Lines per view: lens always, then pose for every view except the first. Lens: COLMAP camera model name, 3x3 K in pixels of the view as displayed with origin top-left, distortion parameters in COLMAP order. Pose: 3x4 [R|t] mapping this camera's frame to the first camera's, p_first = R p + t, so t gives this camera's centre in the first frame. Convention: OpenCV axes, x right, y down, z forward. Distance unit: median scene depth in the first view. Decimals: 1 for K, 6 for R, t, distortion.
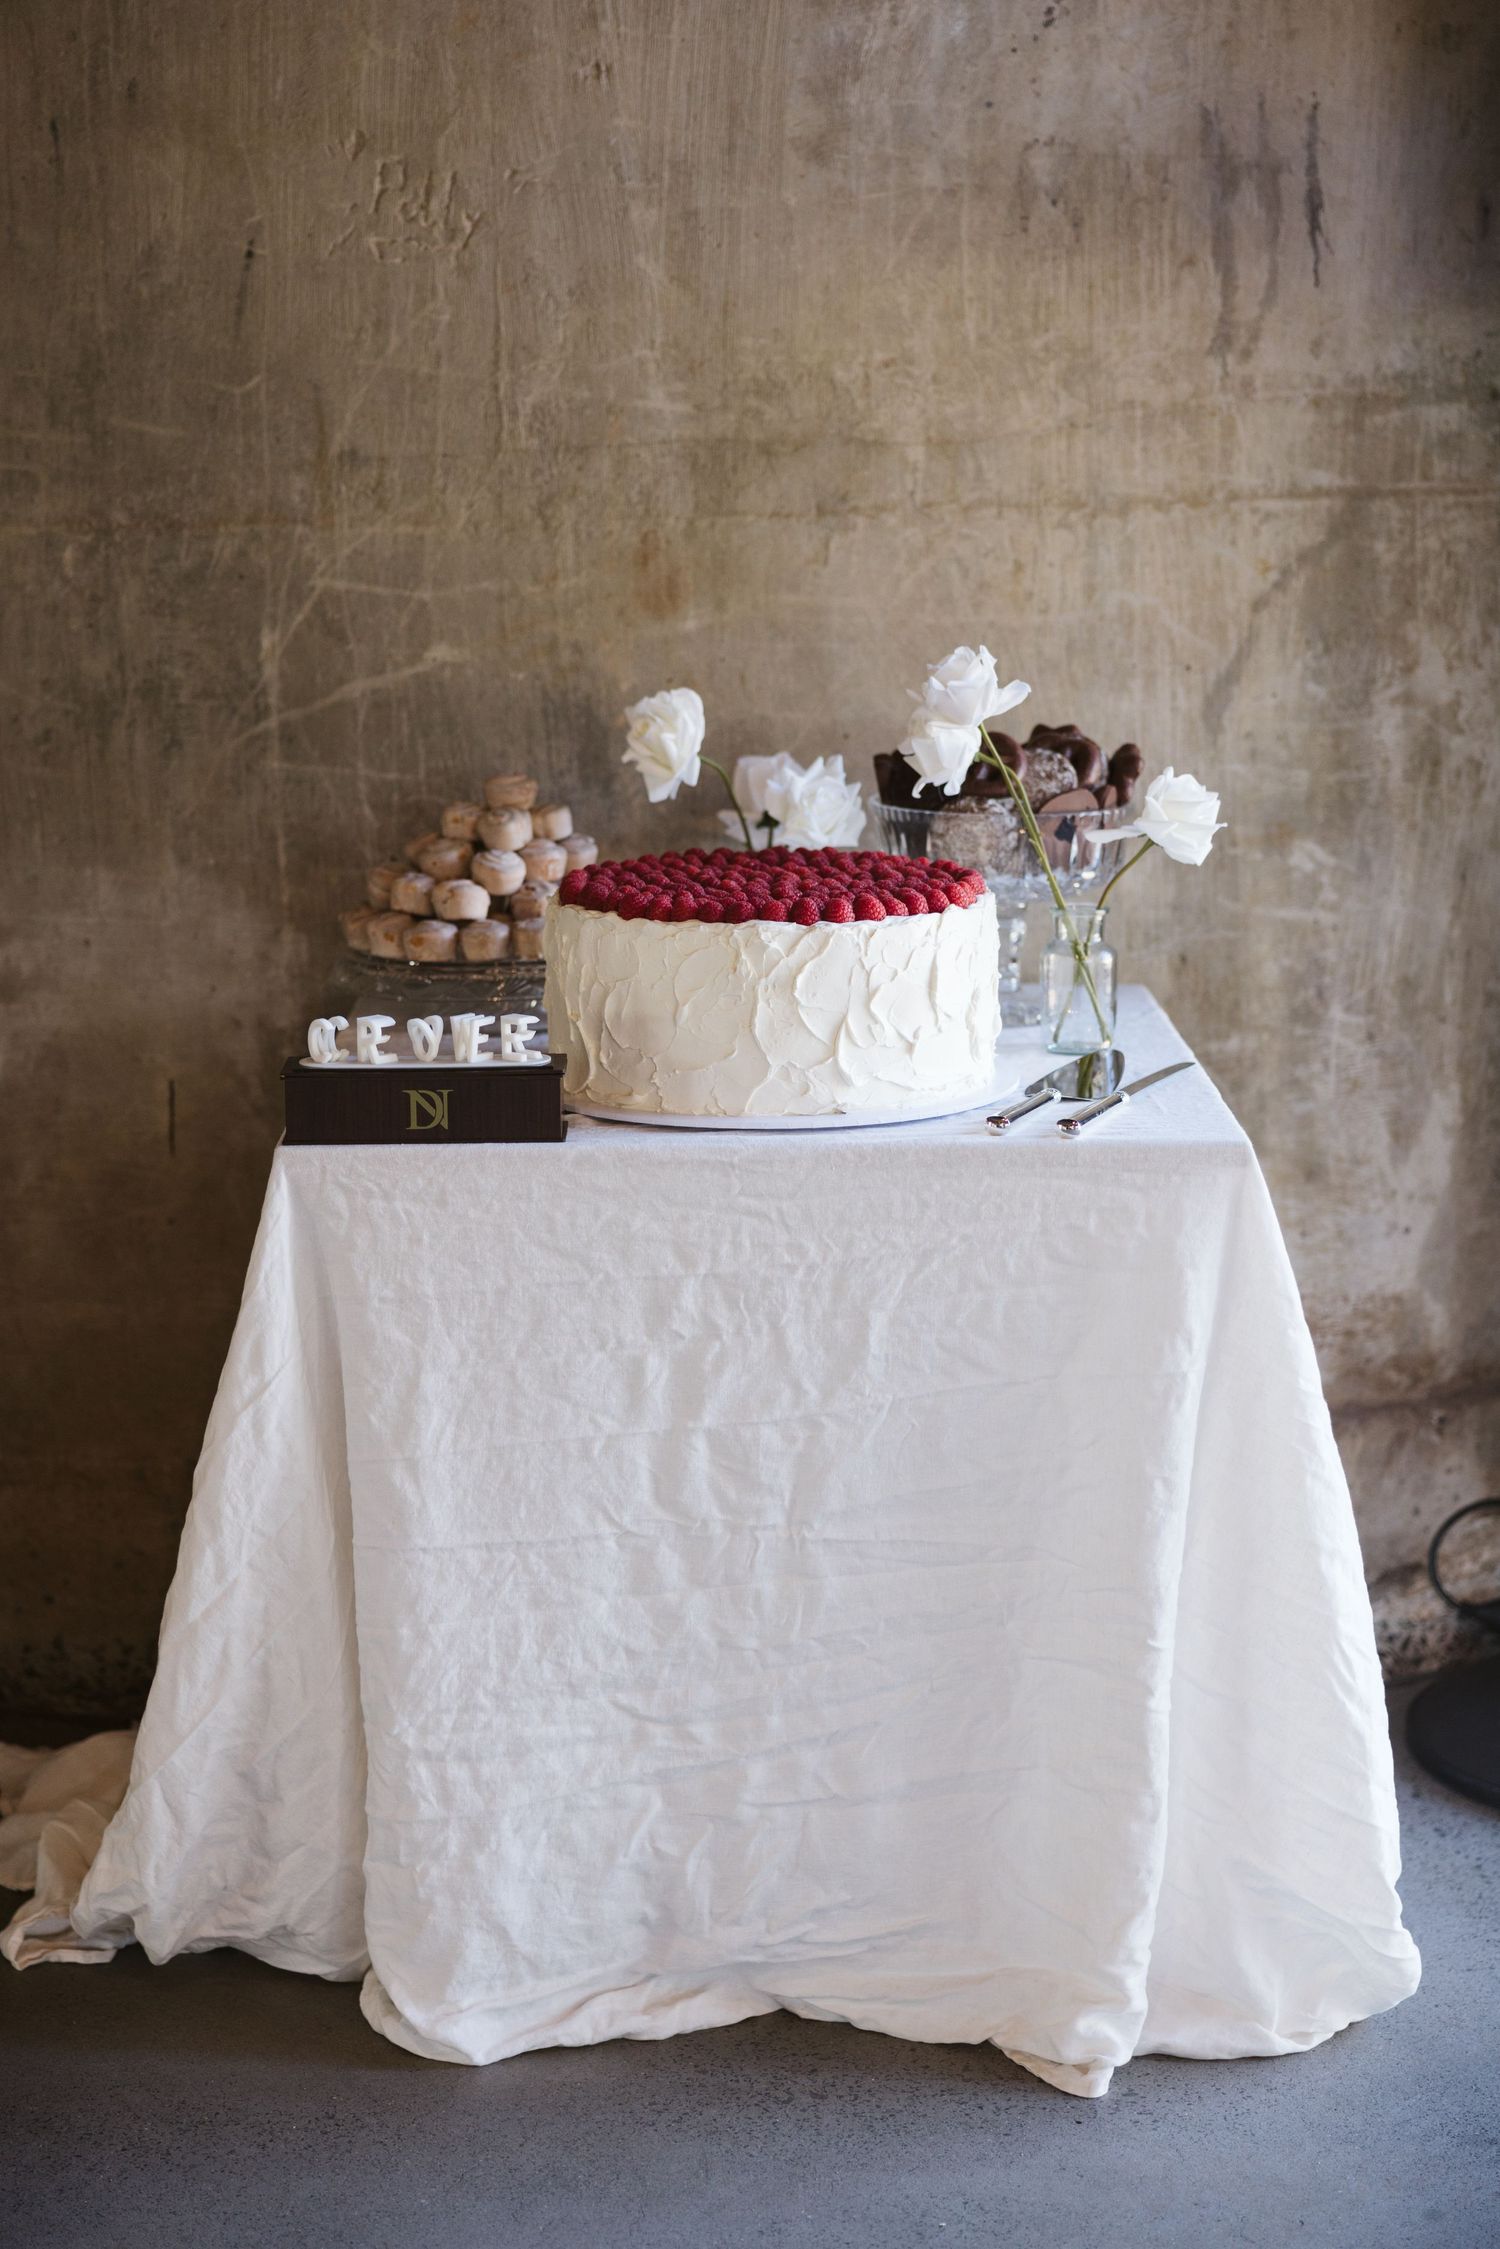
lens RADIAL K [[3840.9, 0, 784.8], [0, 3840.9, 1065.0], [0, 0, 1]] dist [0.026827, 0.000000]
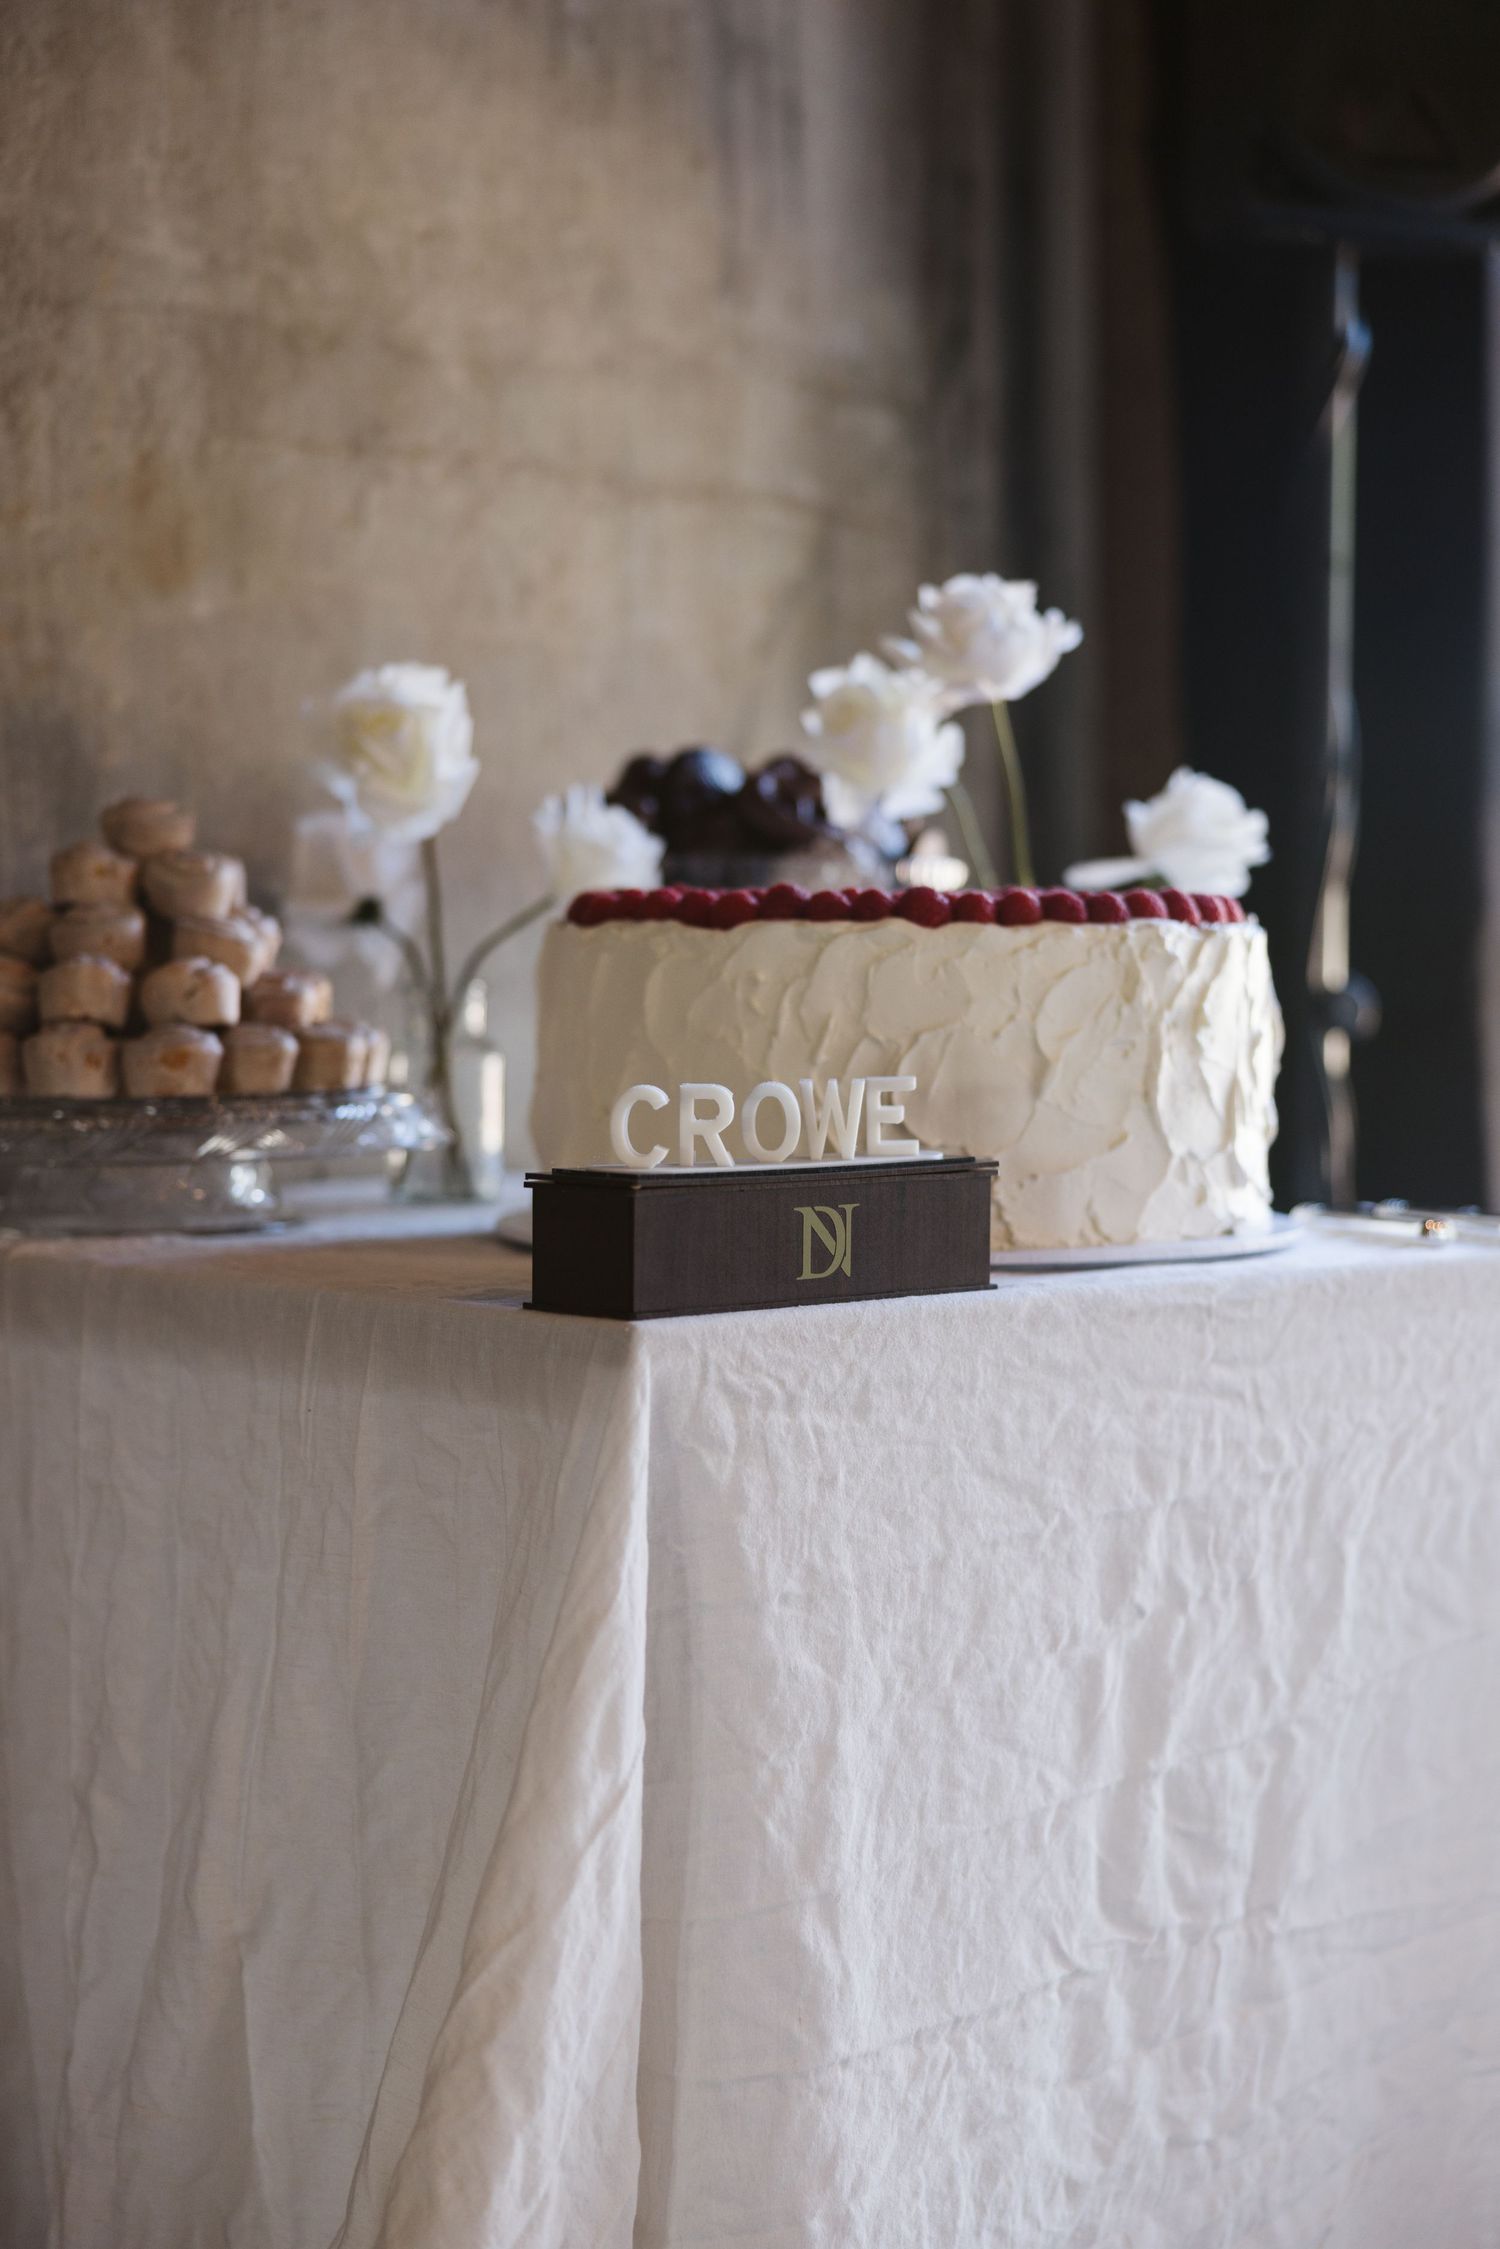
lens RADIAL K [[4061.4, 0, 750.1], [0, 4061.4, 1128.9], [0, 0, 1]] dist [0.006134, 0.000000]
pose [[0.733746, -0.022757, 0.679043, -0.486373], [0.116293, 0.988896, -0.092521, 0.047315], [-0.669397, 0.146855, 0.728245, 0.569465]]
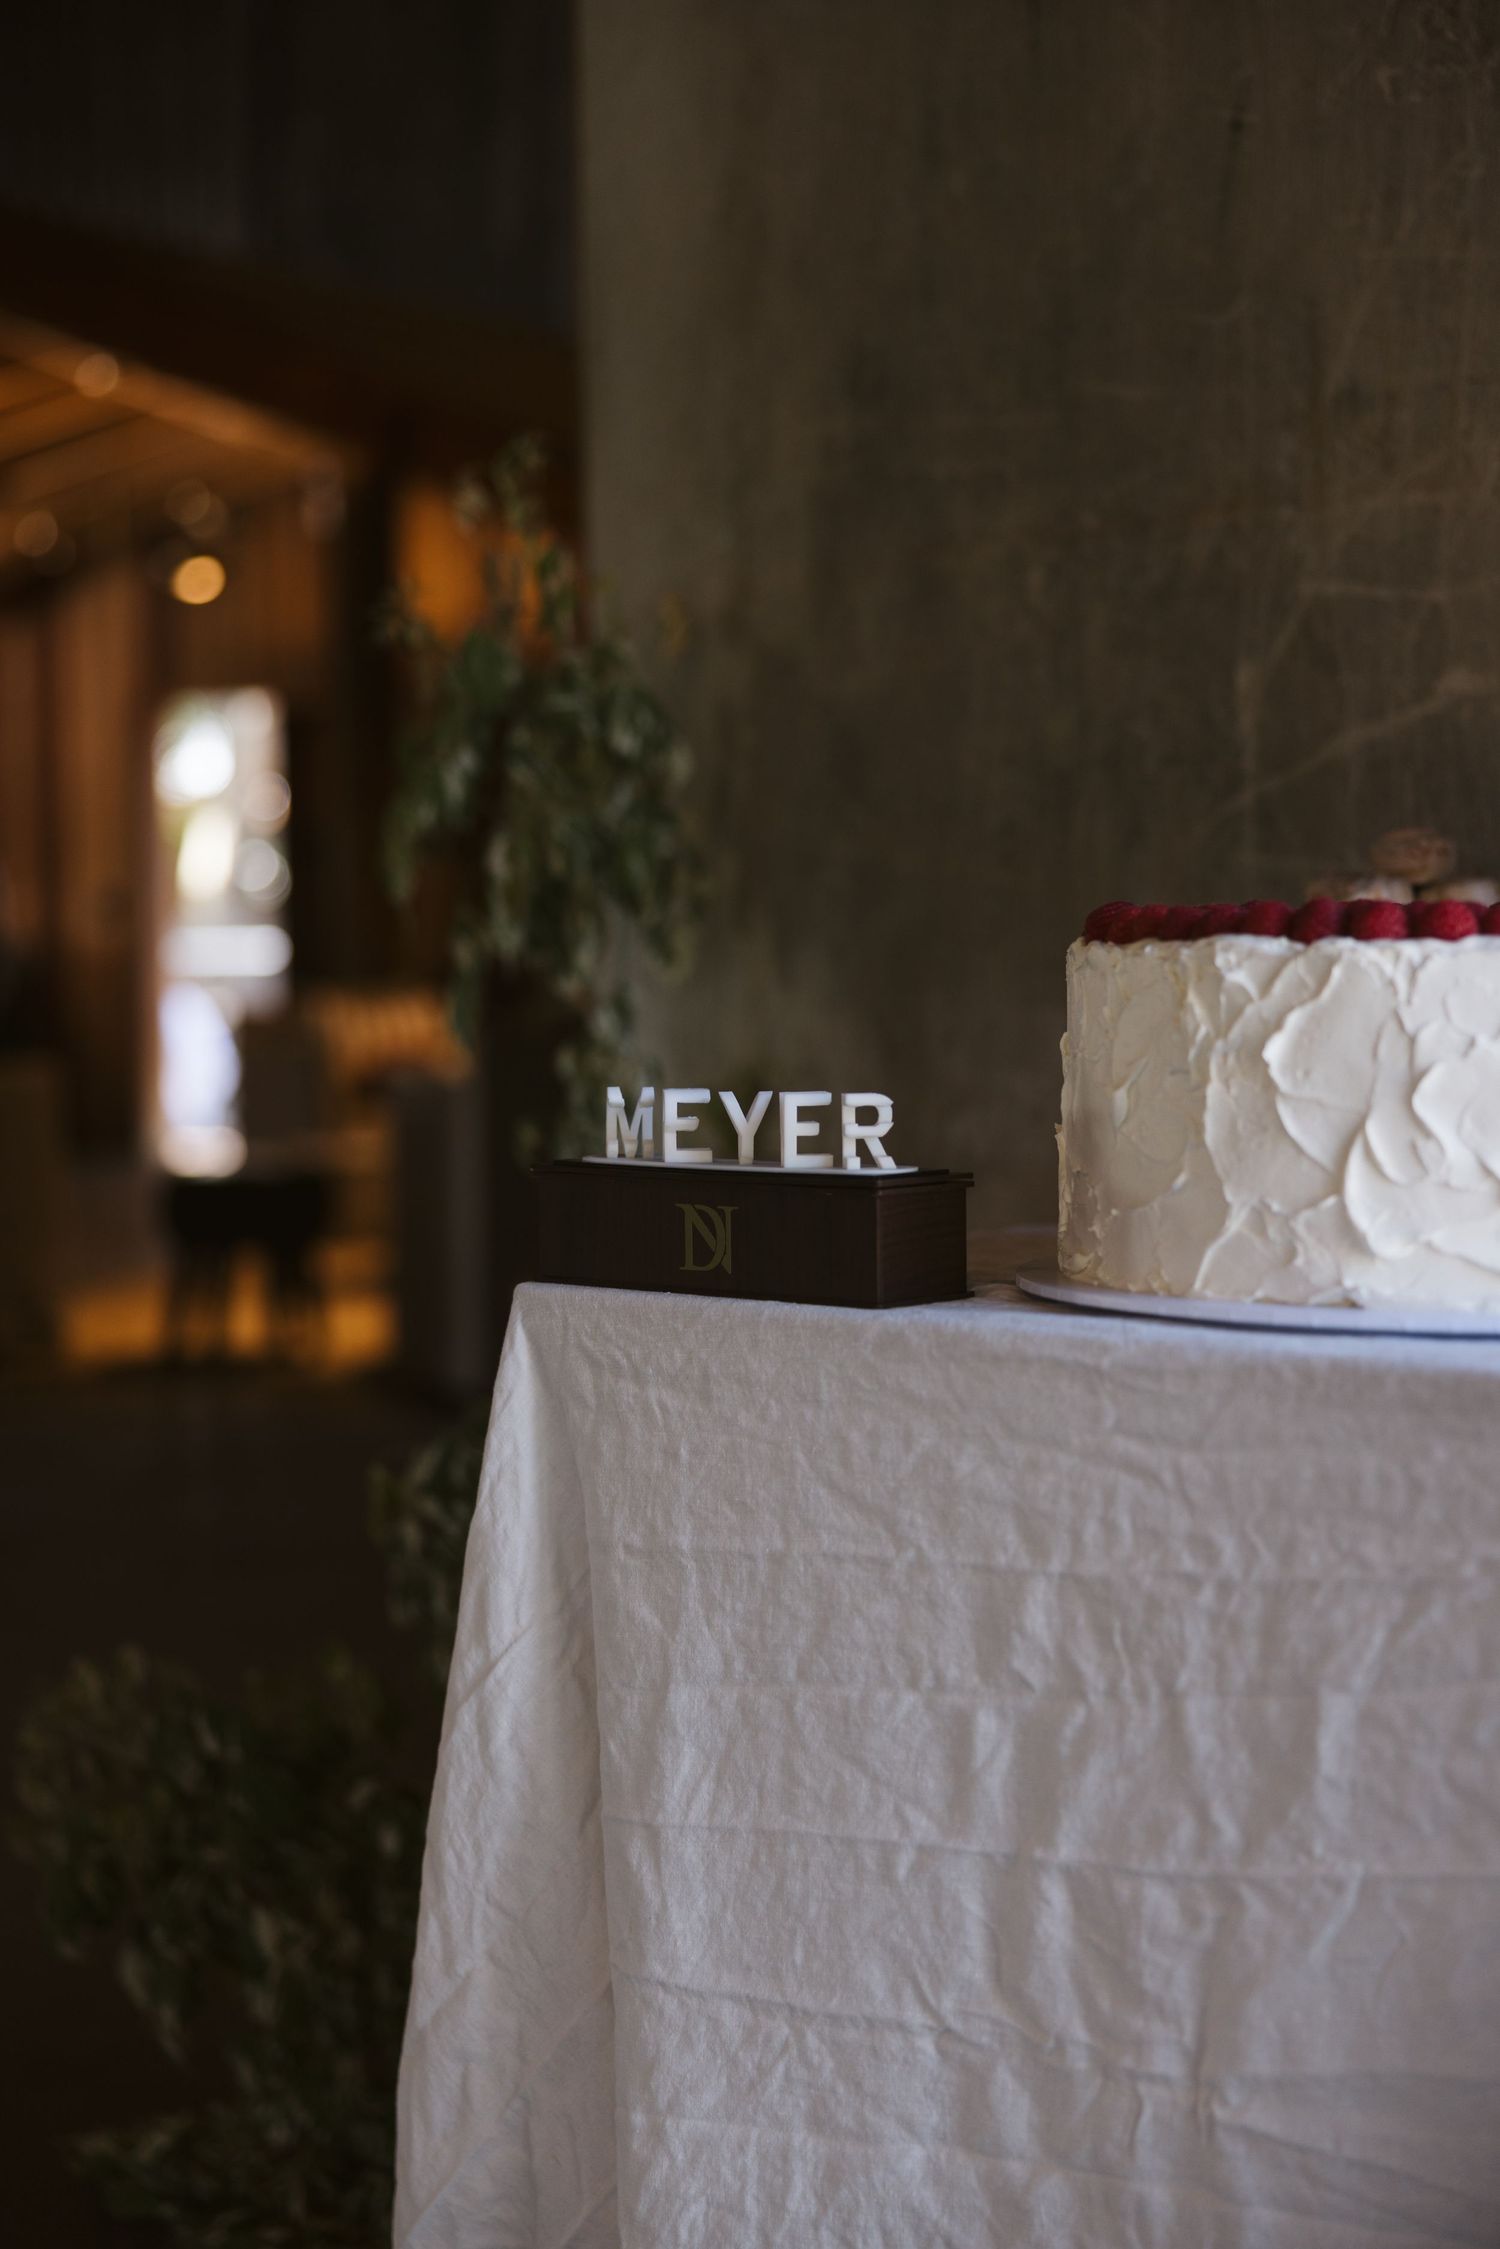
lens RADIAL K [[3471.0, 0, 743.5], [0, 3471.0, 1127.0], [0, 0, 1]] dist [0.009715, 0.000000]
pose [[0.736339, 0.037746, -0.675559, 0.270493], [-0.121483, 0.989593, -0.077121, 0.034770], [0.665618, 0.138856, 0.733261, 0.593406]]
